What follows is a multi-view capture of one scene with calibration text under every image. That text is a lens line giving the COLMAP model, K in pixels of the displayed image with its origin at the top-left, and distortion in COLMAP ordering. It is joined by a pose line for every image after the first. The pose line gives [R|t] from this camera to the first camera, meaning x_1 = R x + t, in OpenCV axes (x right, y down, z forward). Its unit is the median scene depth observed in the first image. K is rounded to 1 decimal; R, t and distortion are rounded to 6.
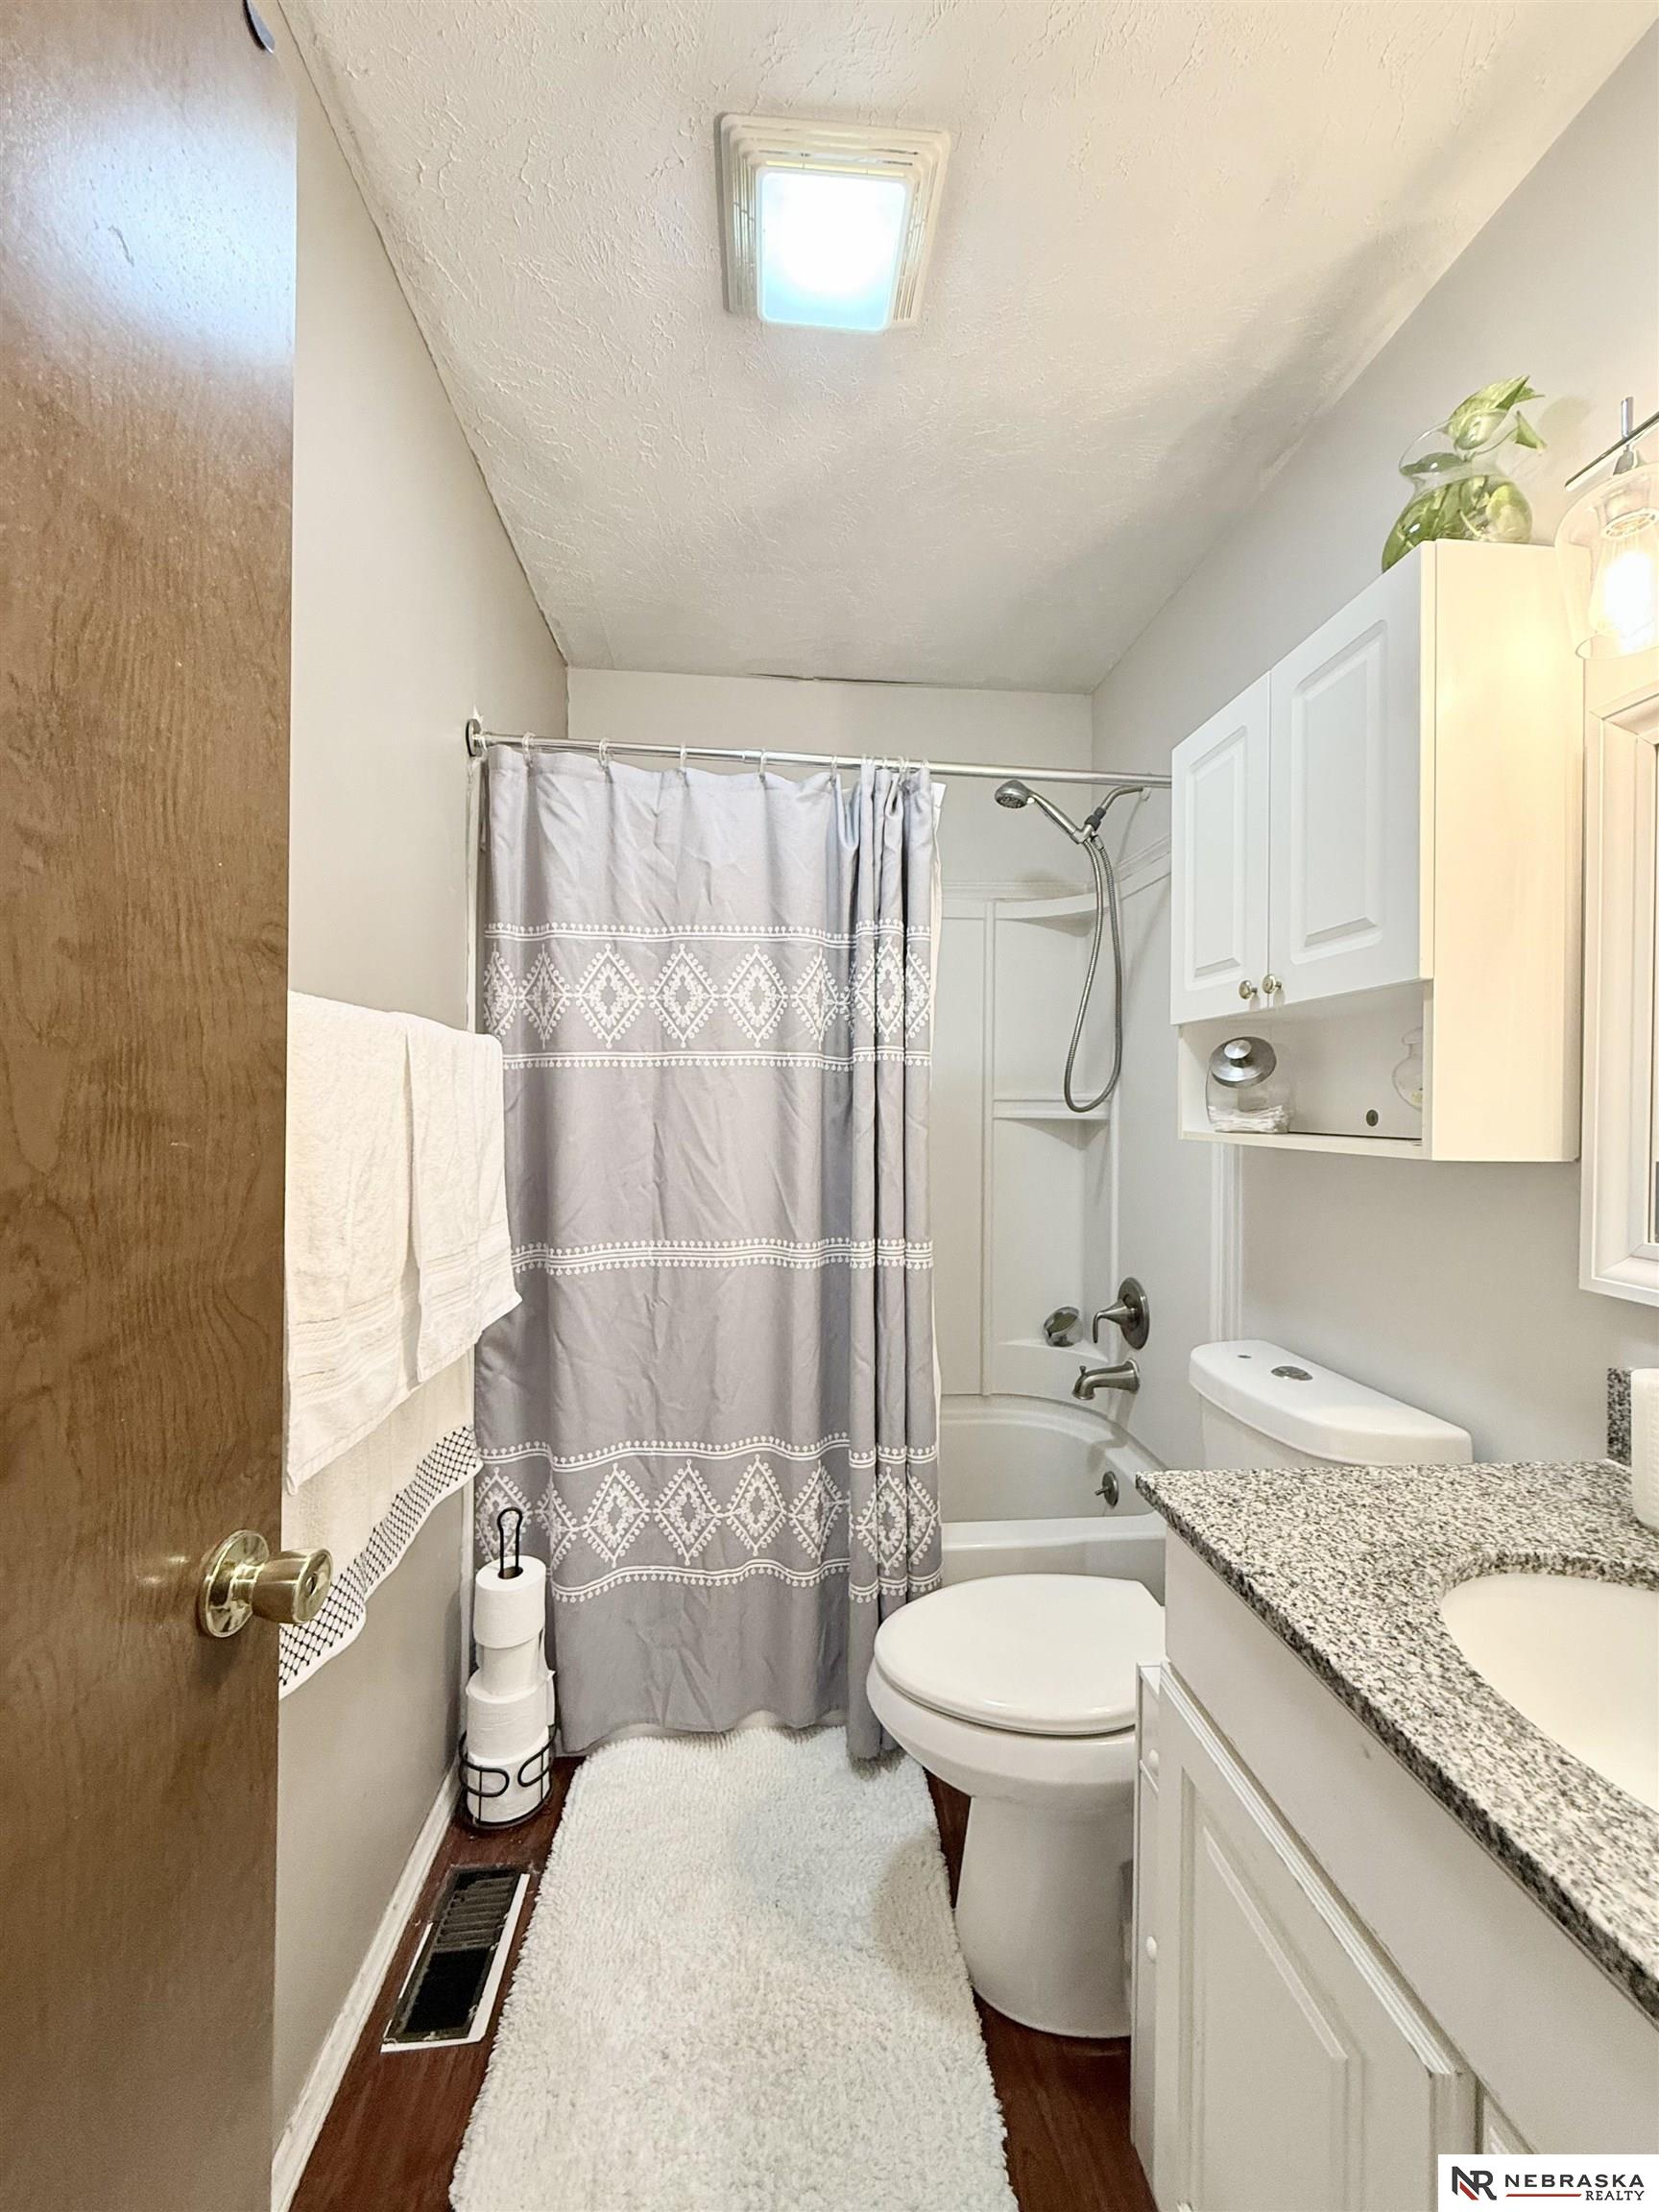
lens RADIAL K [[888.3, 0, 830.5], [0, 888.3, 1107.6], [0, 0, 1]] dist [0.001050, 0.000272]
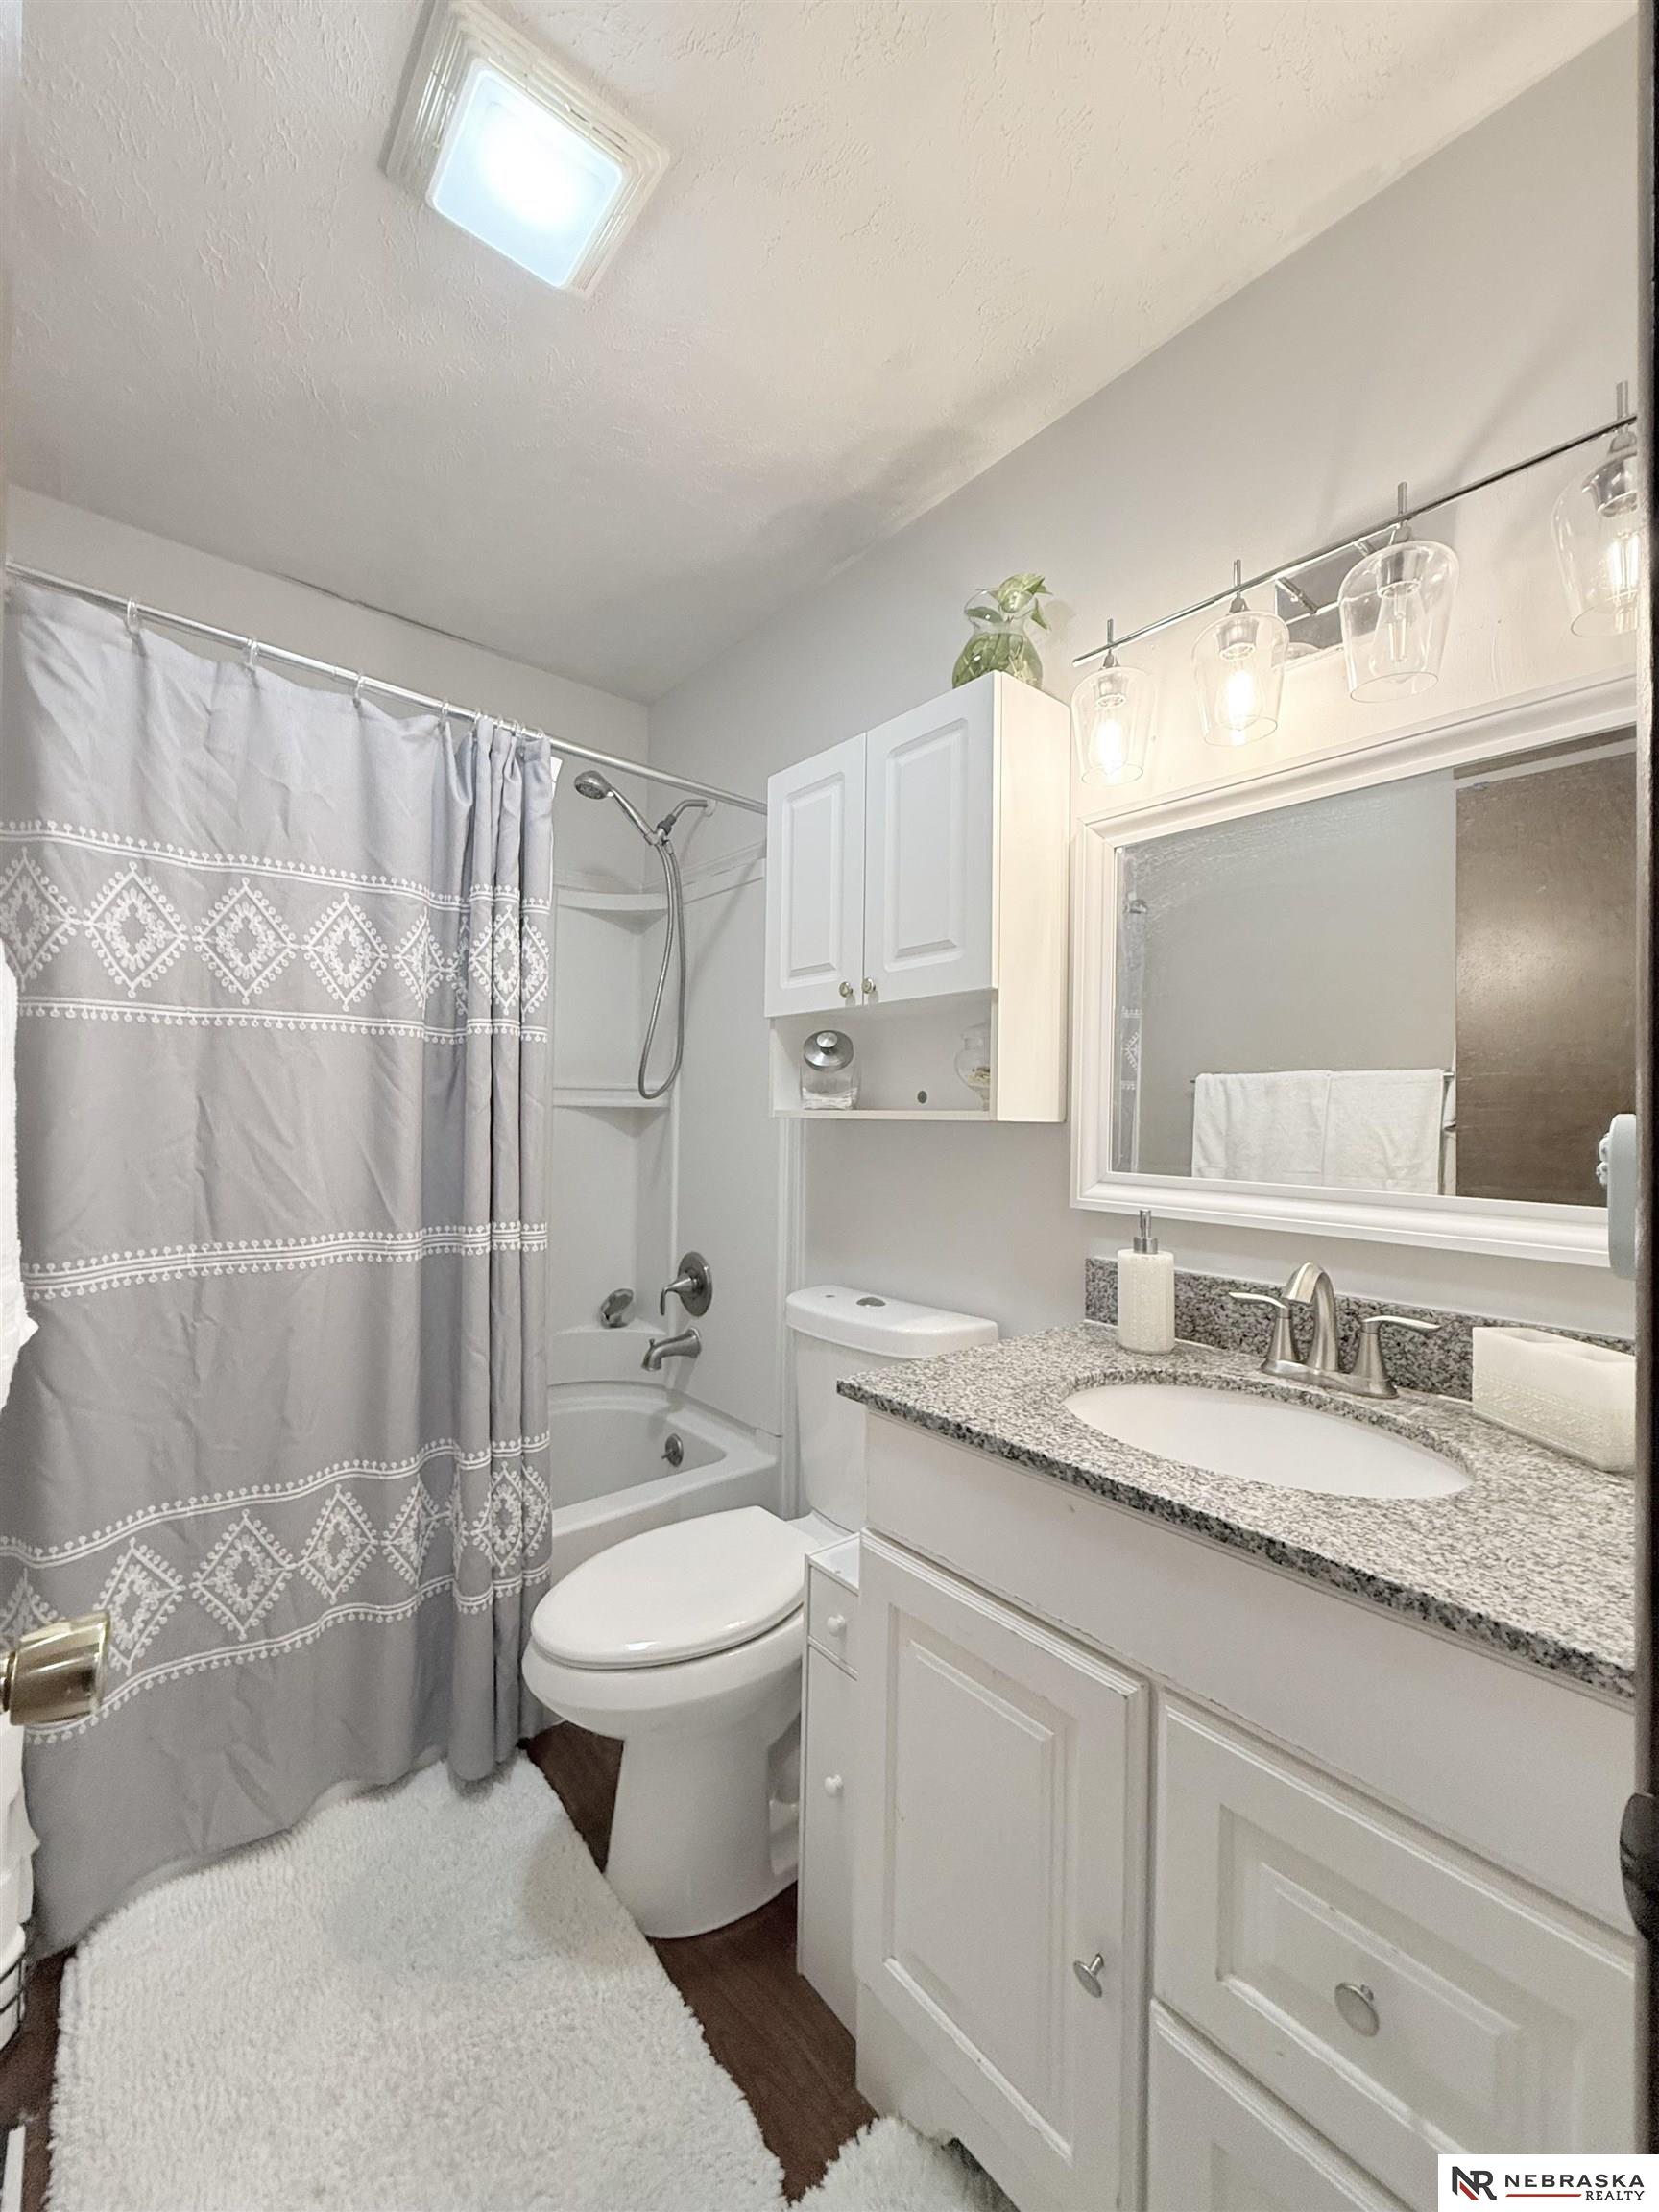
lens RADIAL K [[888.3, 0, 835.0], [0, 888.3, 1109.3], [0, 0, 1]] dist [0.001050, 0.000272]
pose [[0.812182, 0.008364, 0.583344, -0.209543], [-0.004025, 0.999954, -0.008734, 0.035256], [-0.583391, 0.004745, 0.812178, 0.019710]]
